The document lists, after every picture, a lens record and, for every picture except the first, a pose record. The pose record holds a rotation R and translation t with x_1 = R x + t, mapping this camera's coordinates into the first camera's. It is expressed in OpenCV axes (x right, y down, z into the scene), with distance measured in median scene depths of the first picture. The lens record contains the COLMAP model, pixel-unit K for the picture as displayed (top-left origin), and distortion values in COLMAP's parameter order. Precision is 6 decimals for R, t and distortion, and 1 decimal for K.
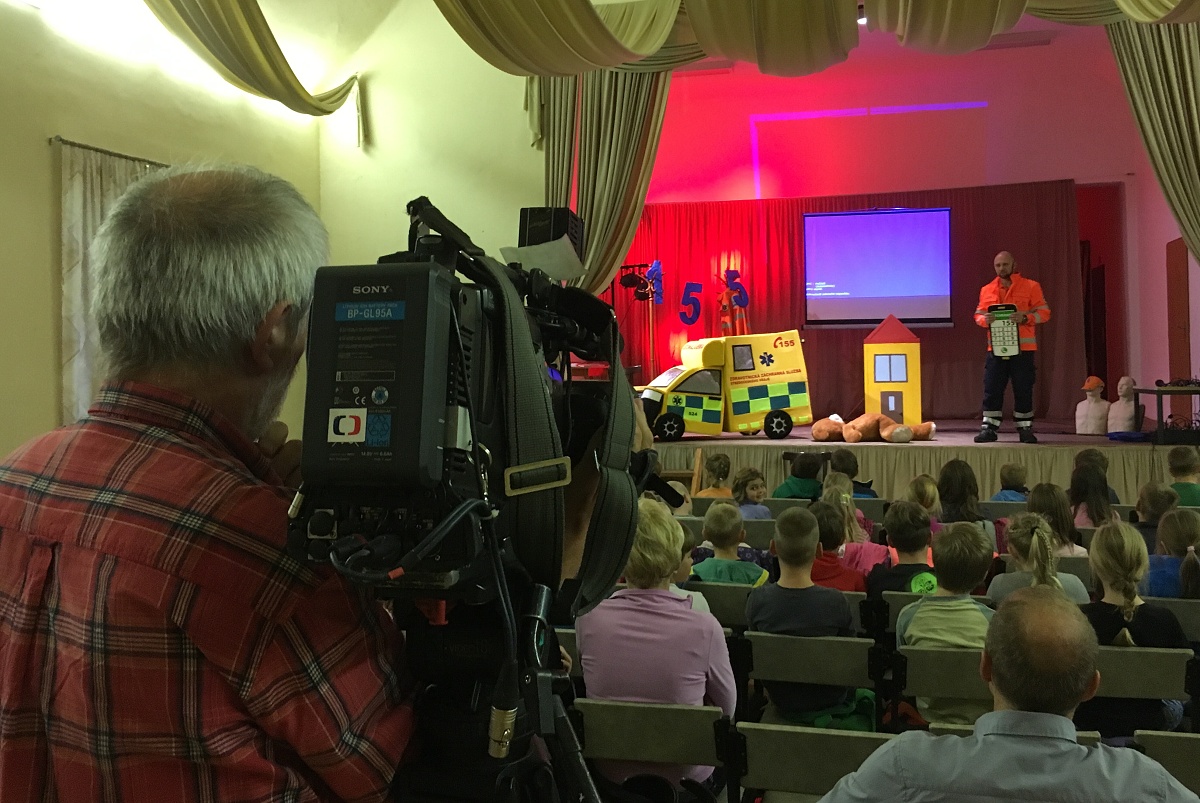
lens RADIAL K [[1090.9, 0, 599.0], [0, 1090.9, 344.6], [0, 0, 1]] dist [0.028764, 0.000000]
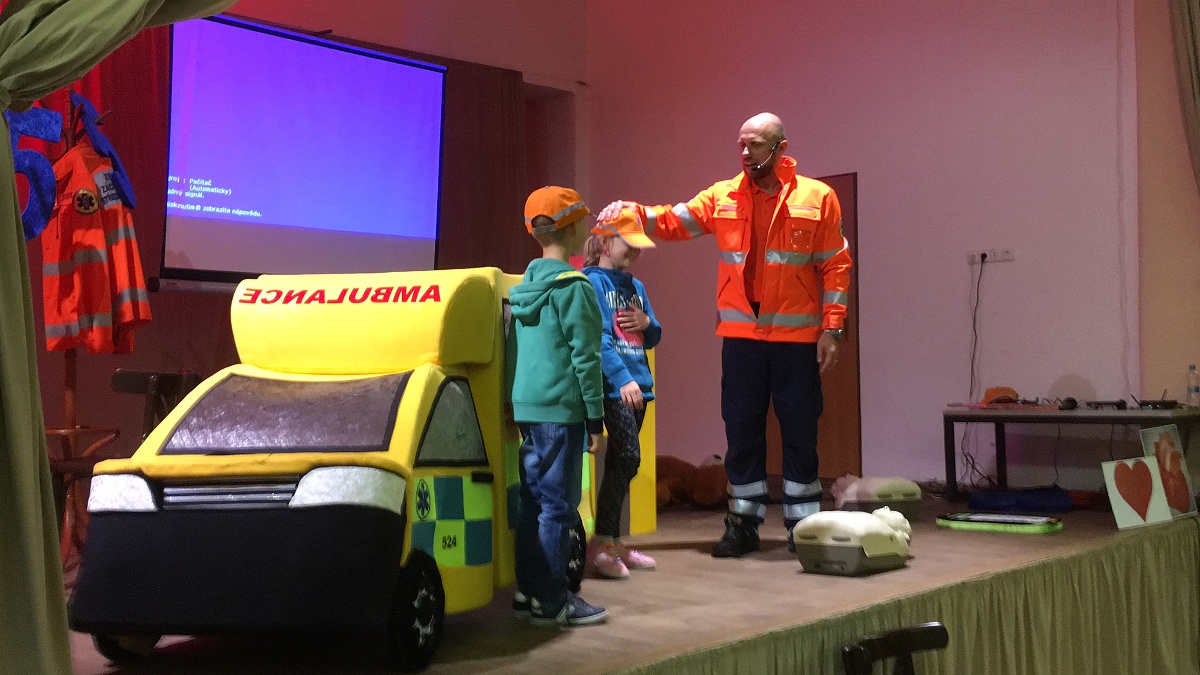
lens RADIAL K [[1200.1, 0, 609.0], [0, 1200.1, 331.9], [0, 0, 1]] dist [0.042781, 0.000000]
pose [[0.489446, 0.038900, 0.871166, -0.149452], [-0.009876, 0.999188, -0.039067, 0.021917], [-0.871978, 0.010517, 0.489432, 0.813068]]
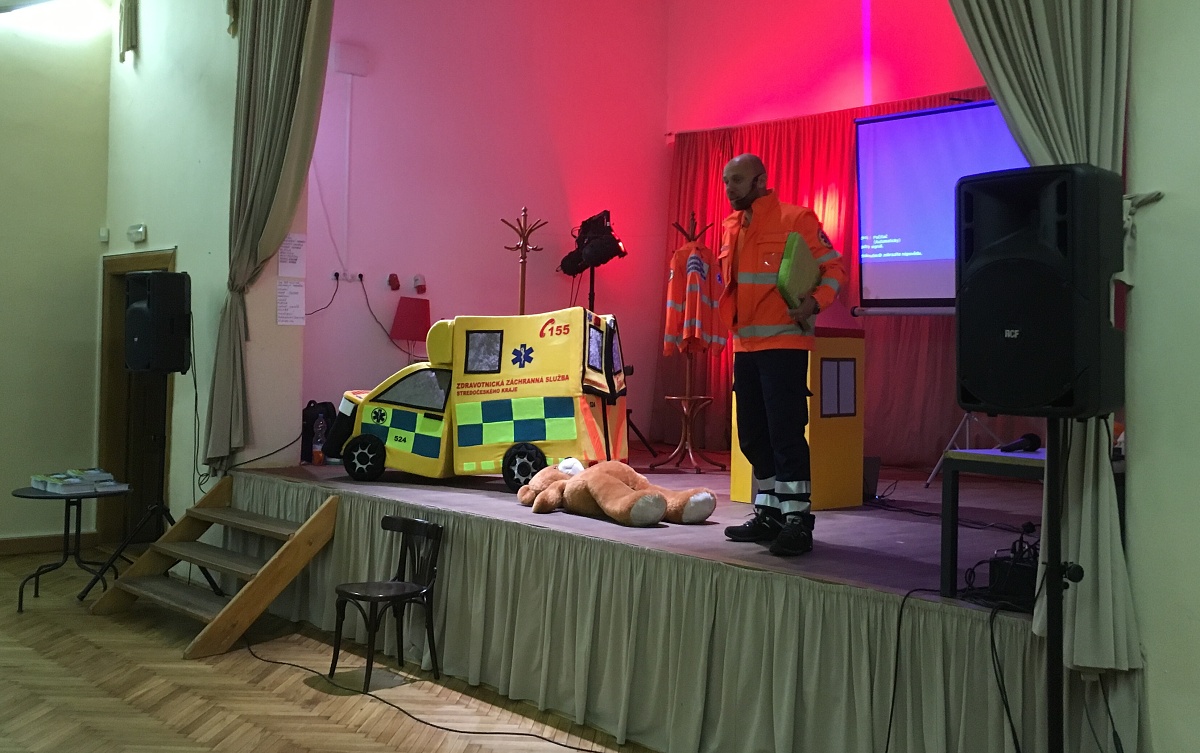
lens RADIAL K [[1245.1, 0, 617.3], [0, 1245.1, 288.7], [0, 0, 1]] dist [0.024316, 0.000000]
pose [[0.836779, 0.005377, -0.547514, 0.569950], [-0.029733, 0.998923, -0.035631, -0.000433], [0.546733, 0.046094, 0.836037, 0.466726]]
